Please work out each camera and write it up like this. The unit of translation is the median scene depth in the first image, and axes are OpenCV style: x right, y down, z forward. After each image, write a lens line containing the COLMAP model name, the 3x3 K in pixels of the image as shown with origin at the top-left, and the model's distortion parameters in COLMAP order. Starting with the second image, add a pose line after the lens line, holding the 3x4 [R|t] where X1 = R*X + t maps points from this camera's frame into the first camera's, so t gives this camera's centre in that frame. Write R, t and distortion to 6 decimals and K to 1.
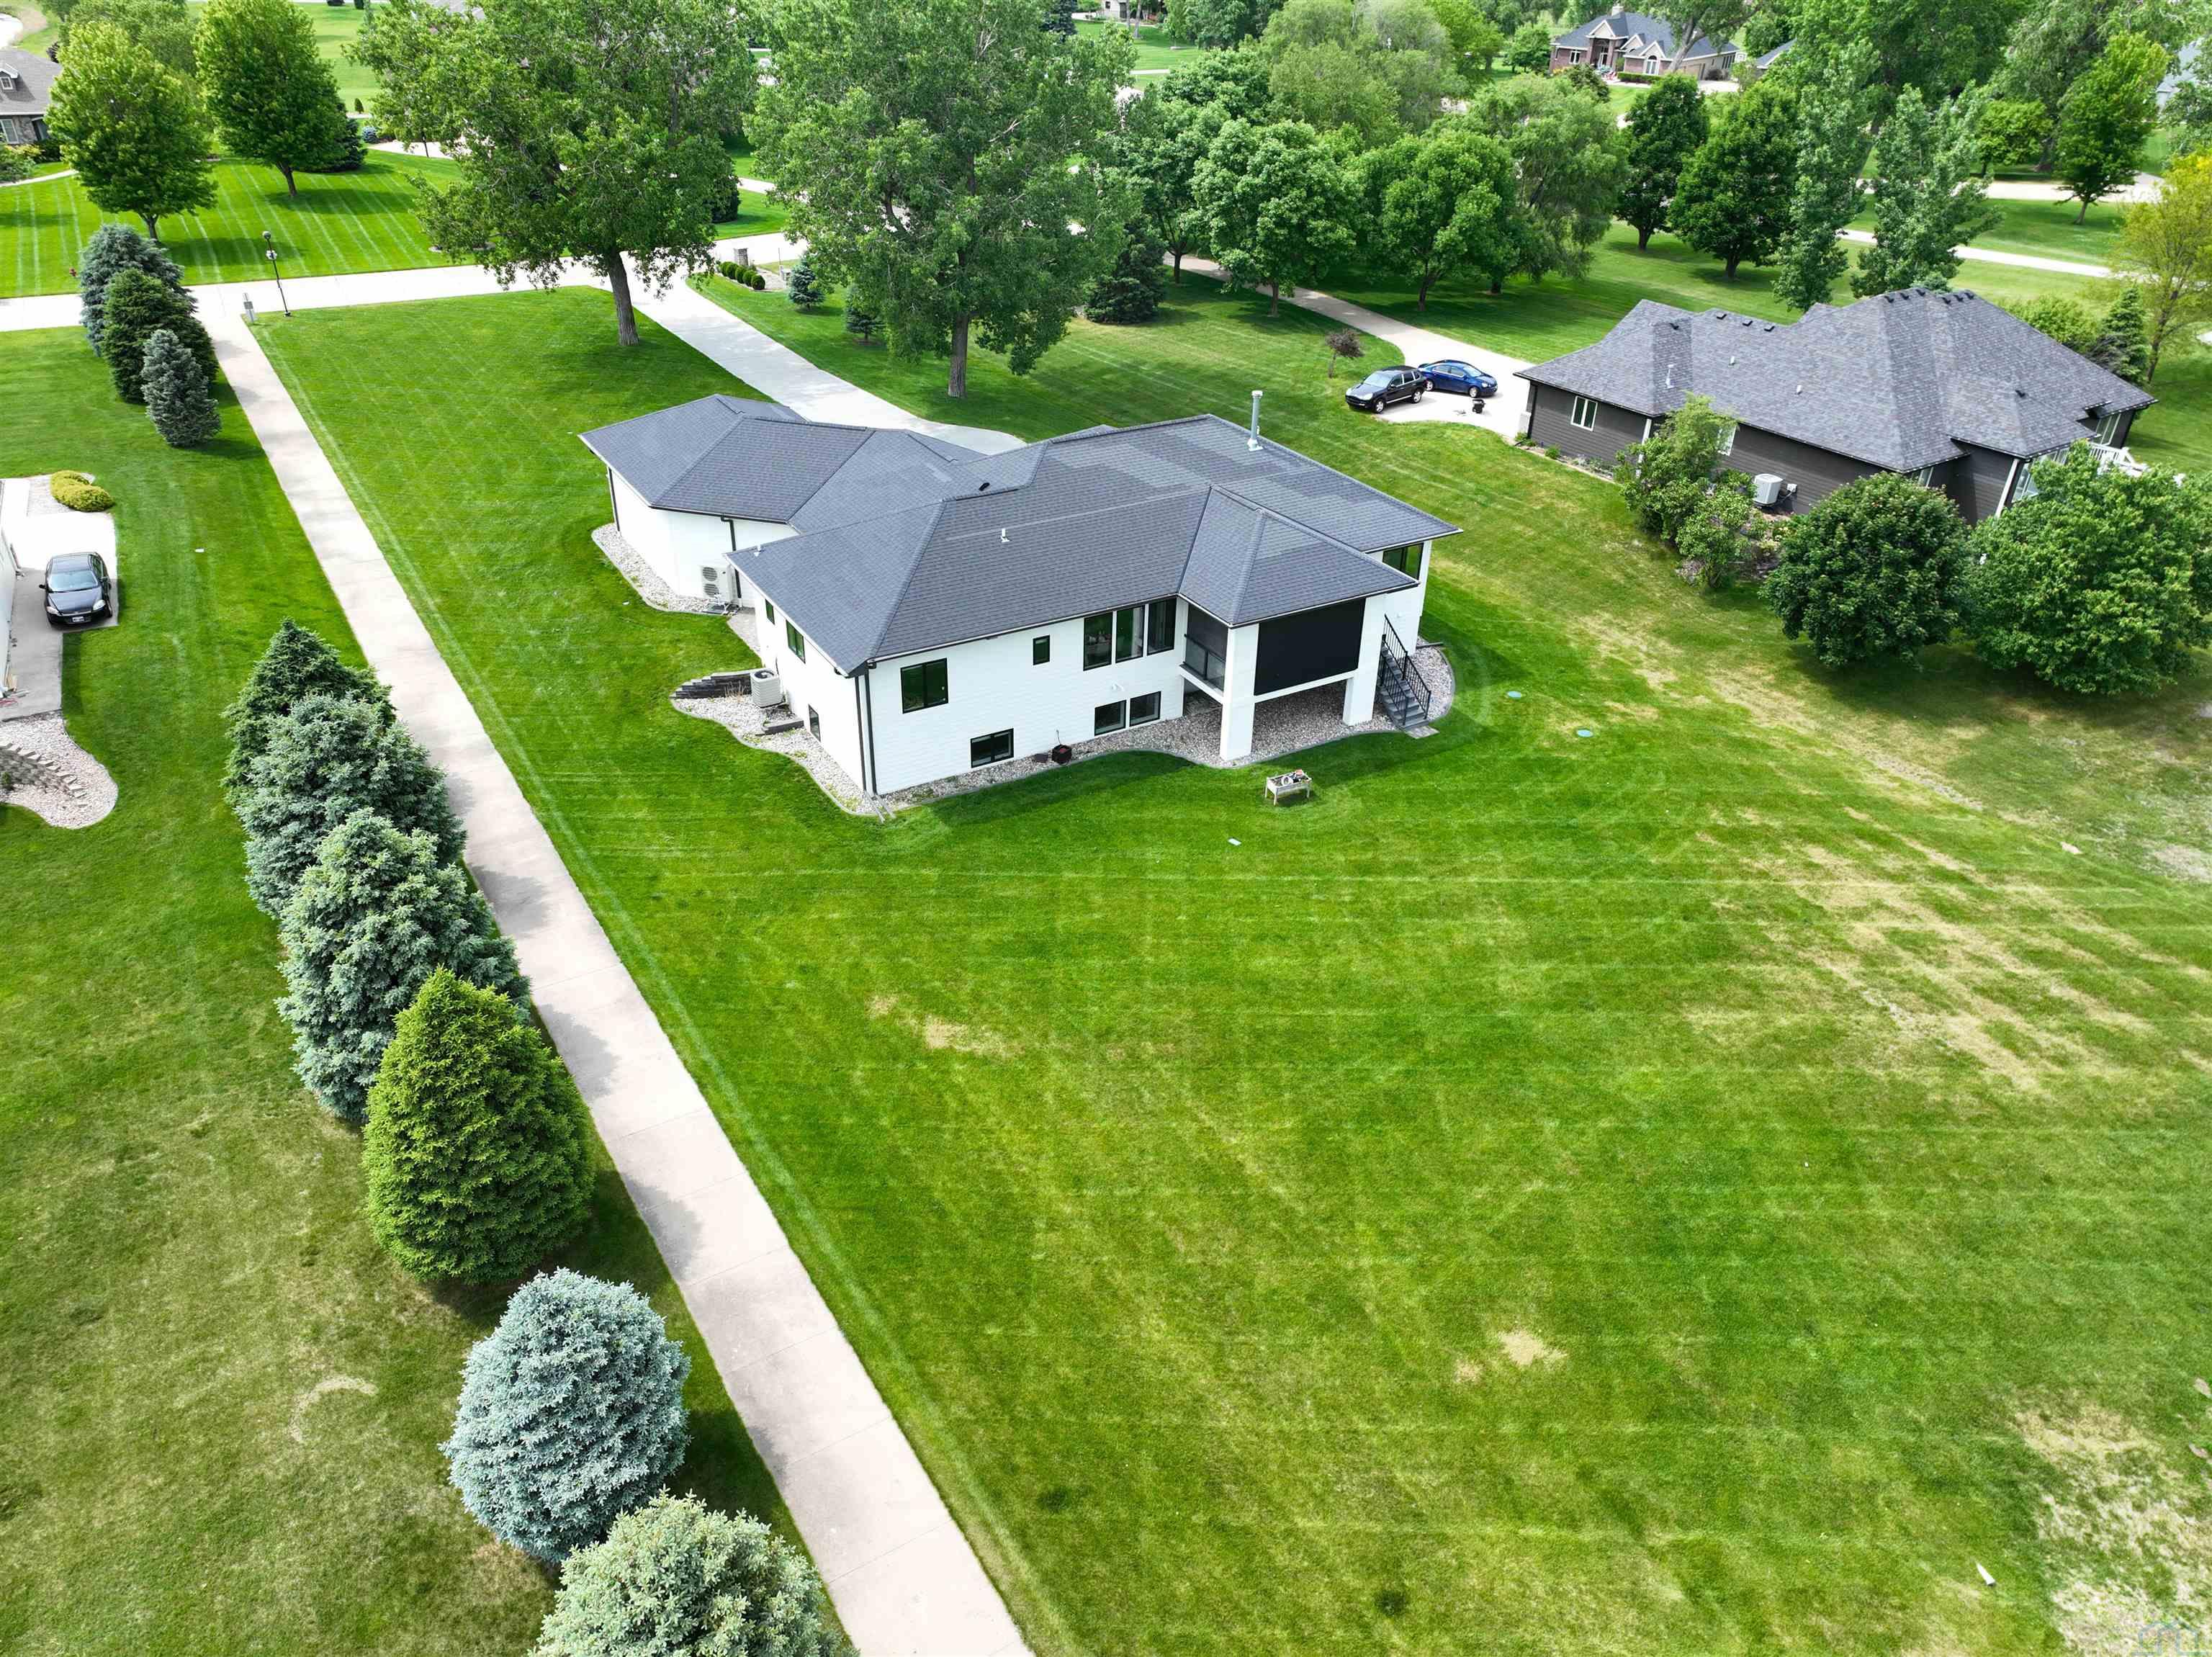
lens RADIAL K [[1566.9, 0, 1106.0], [0, 1566.9, 828.5], [0, 0, 1]] dist [0.007062, 0.007341]
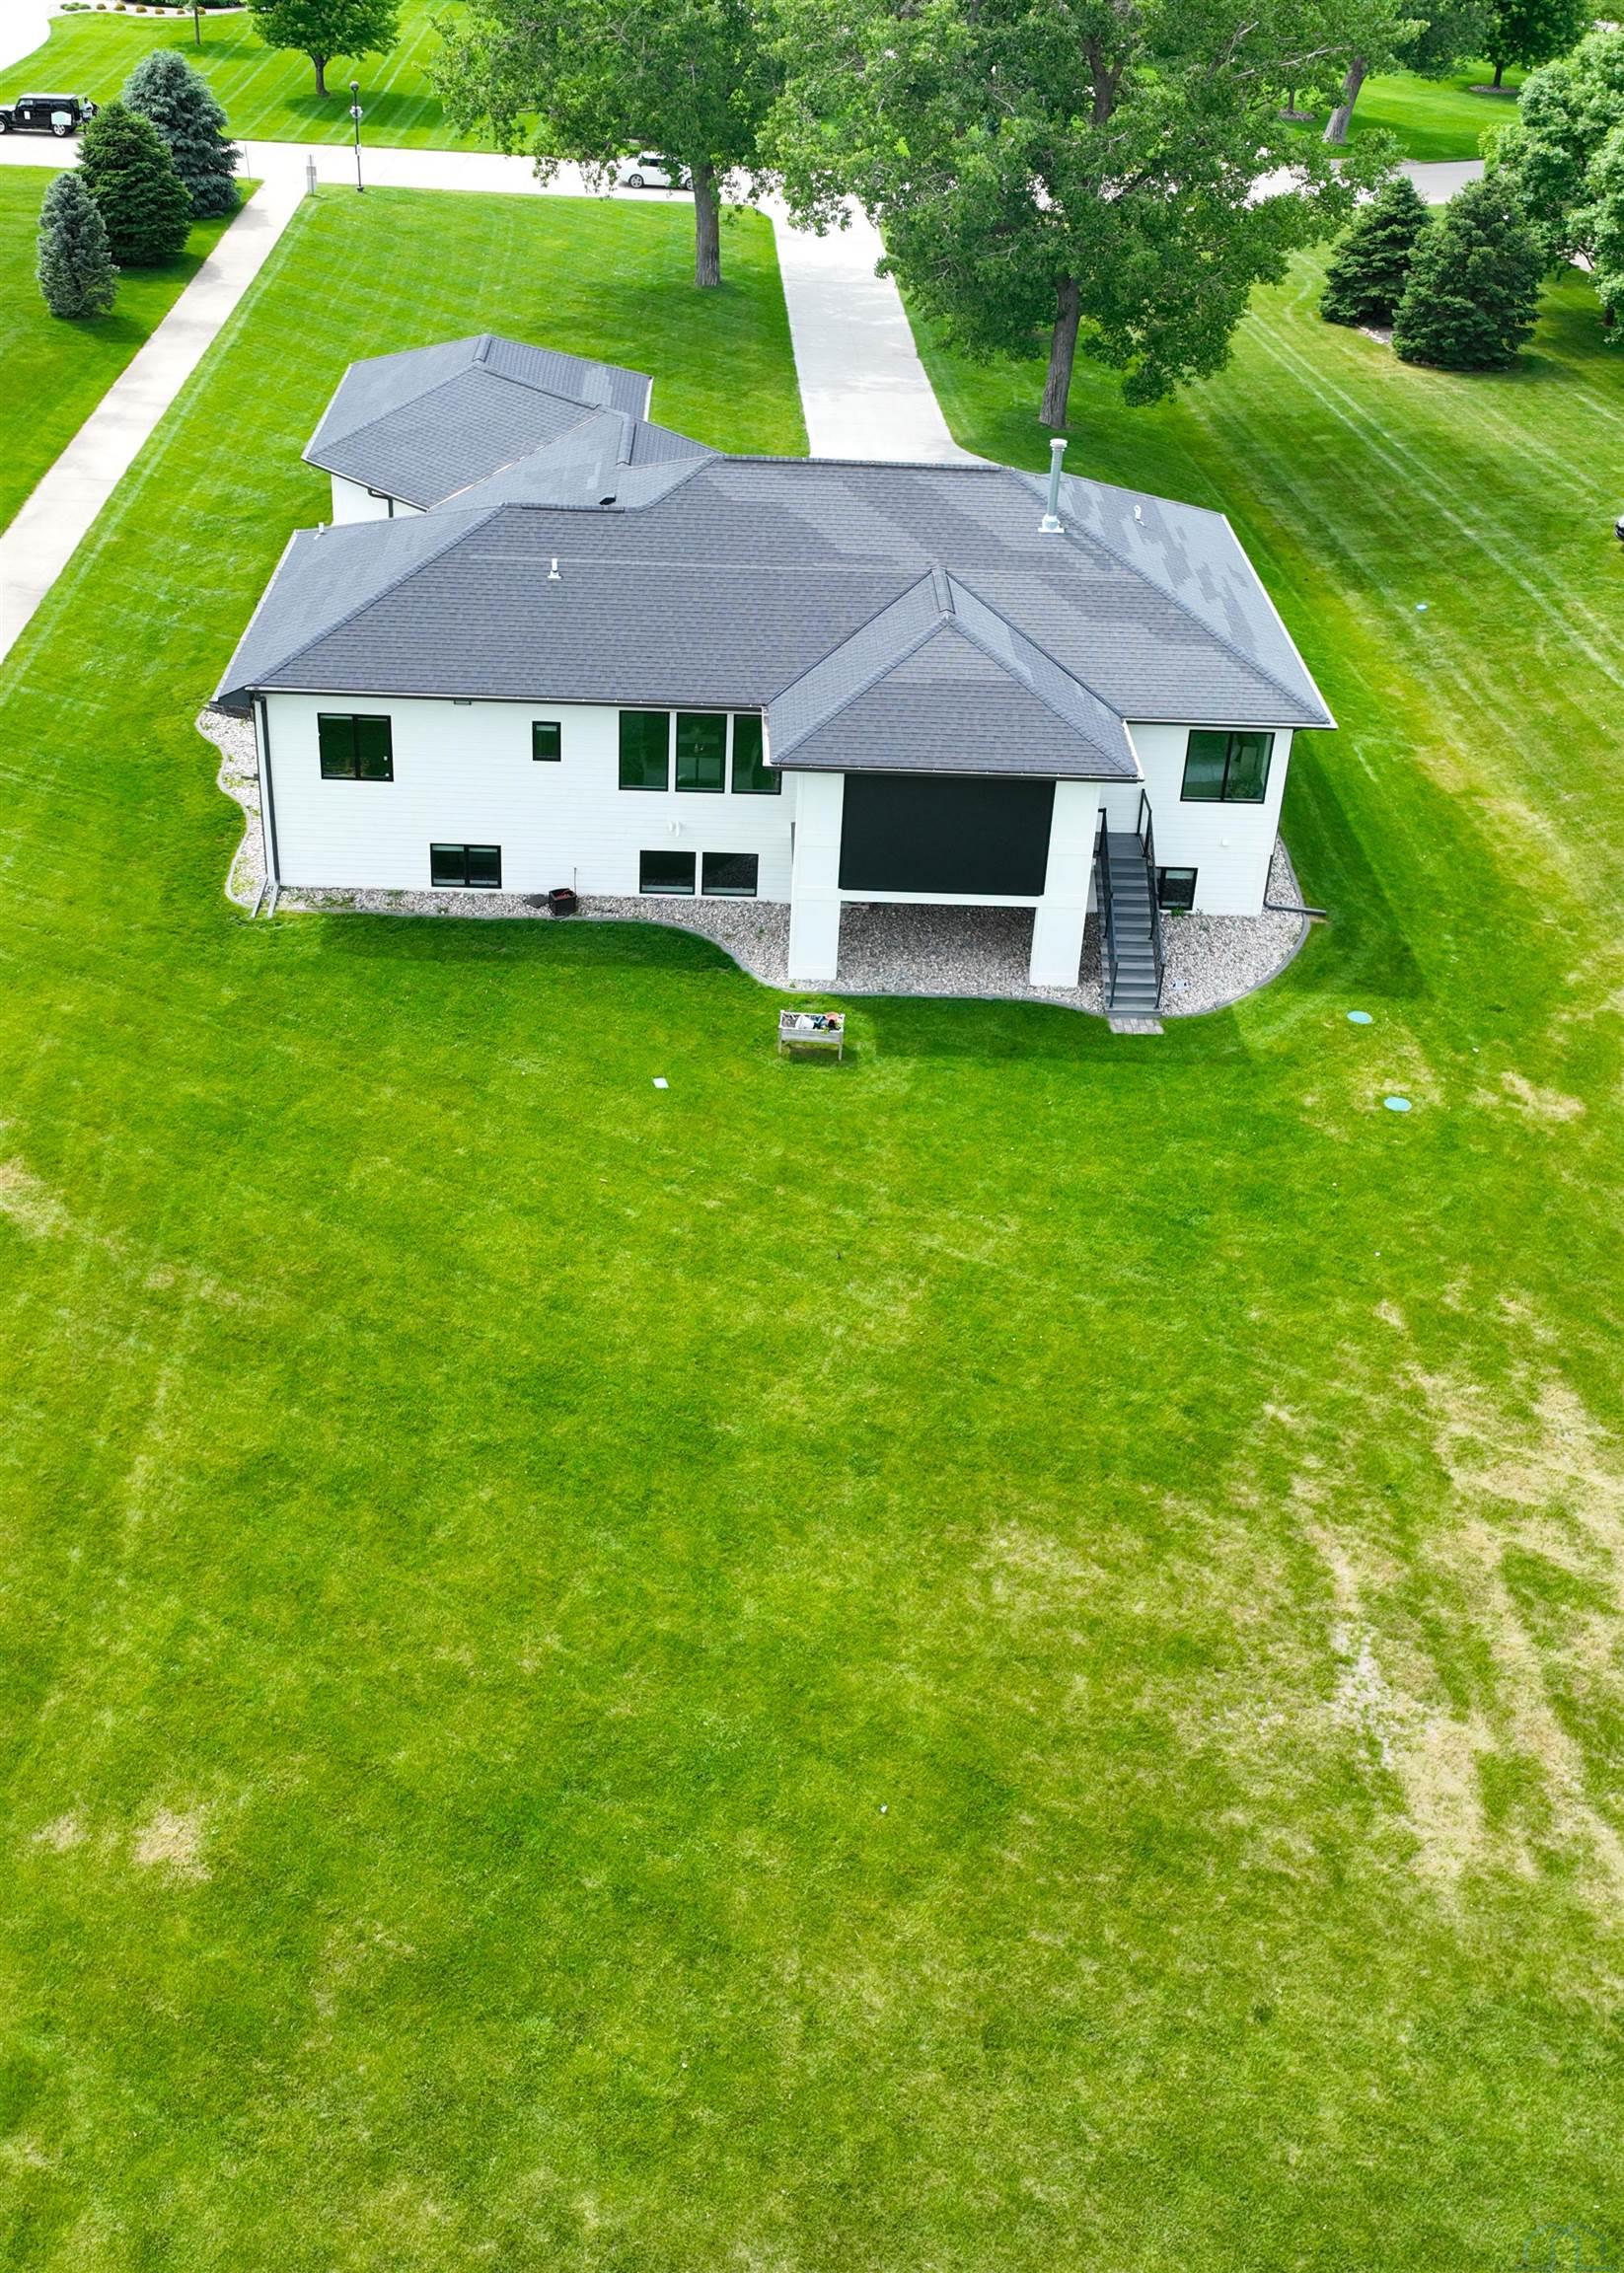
lens RADIAL K [[2392.3, 0, 812.9], [0, 2392.3, 1011.0], [0, 0, 1]] dist [0.007660, -0.002932]
pose [[0.869253, 0.265312, -0.417144, 0.428868], [-0.281479, 0.959278, 0.023570, -0.048403], [0.406410, 0.096929, 0.908535, 0.097810]]
